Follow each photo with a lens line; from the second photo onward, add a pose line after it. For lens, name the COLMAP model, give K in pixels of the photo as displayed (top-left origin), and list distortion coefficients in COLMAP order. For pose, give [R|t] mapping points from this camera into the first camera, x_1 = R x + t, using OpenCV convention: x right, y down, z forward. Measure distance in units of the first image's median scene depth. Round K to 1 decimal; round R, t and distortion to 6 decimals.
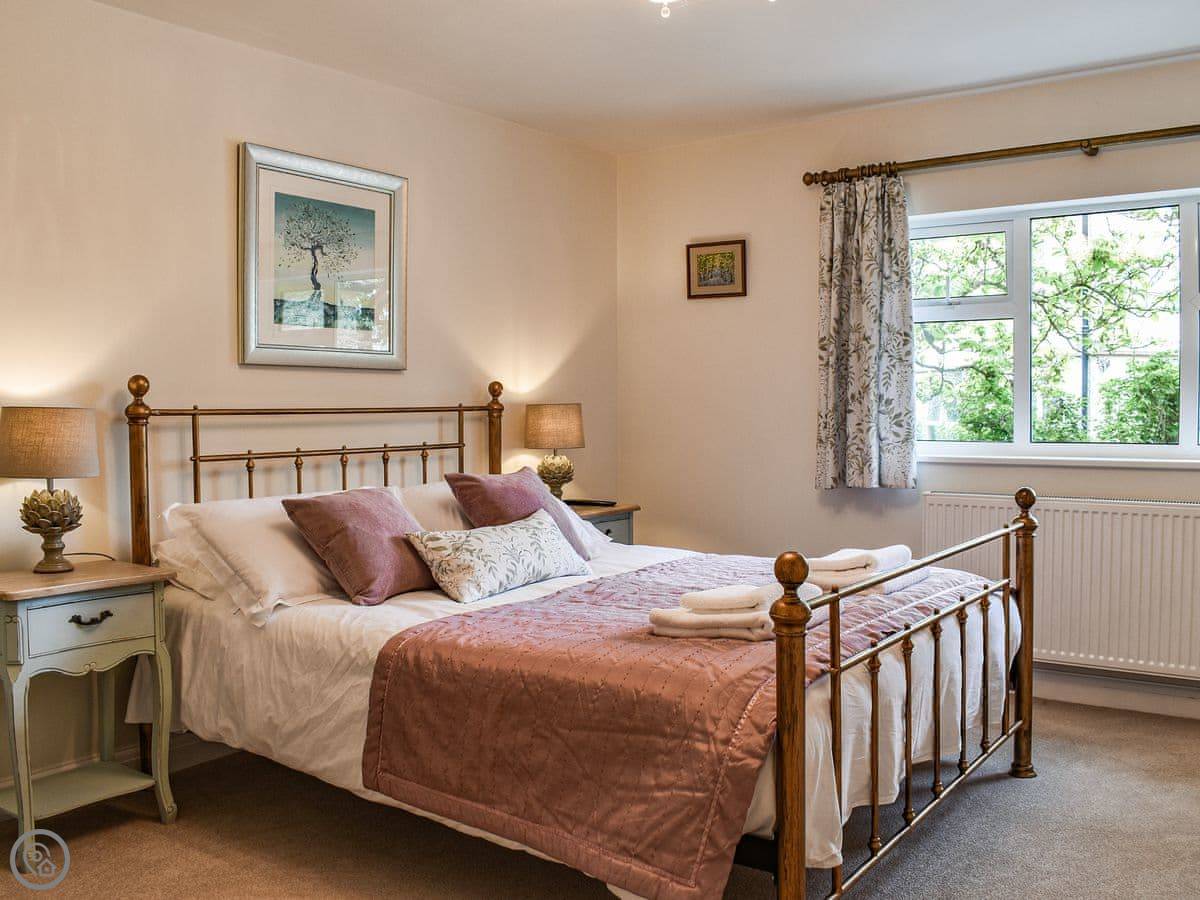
lens RADIAL K [[1074.1, 0, 600.0], [0, 1074.1, 450.0], [0, 0, 1]] dist [-0.142063, 0.003554]
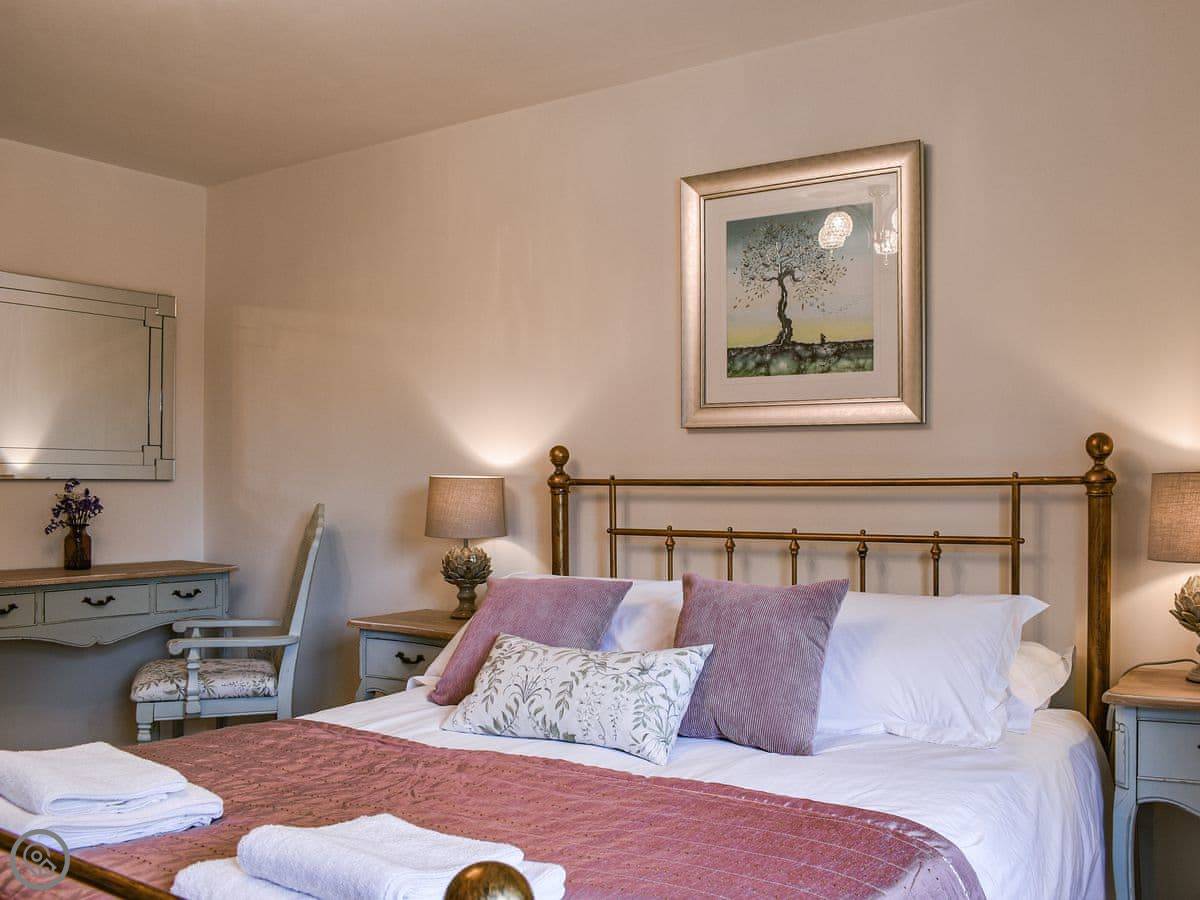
lens RADIAL K [[1074.1, 0, 600.0], [0, 1074.1, 450.0], [0, 0, 1]] dist [-0.142063, 0.003554]
pose [[0.036289, -0.020367, -0.999134, 0.536734], [-0.038764, 0.999011, -0.021773, -0.039929], [0.998589, 0.039520, 0.035463, 0.873701]]
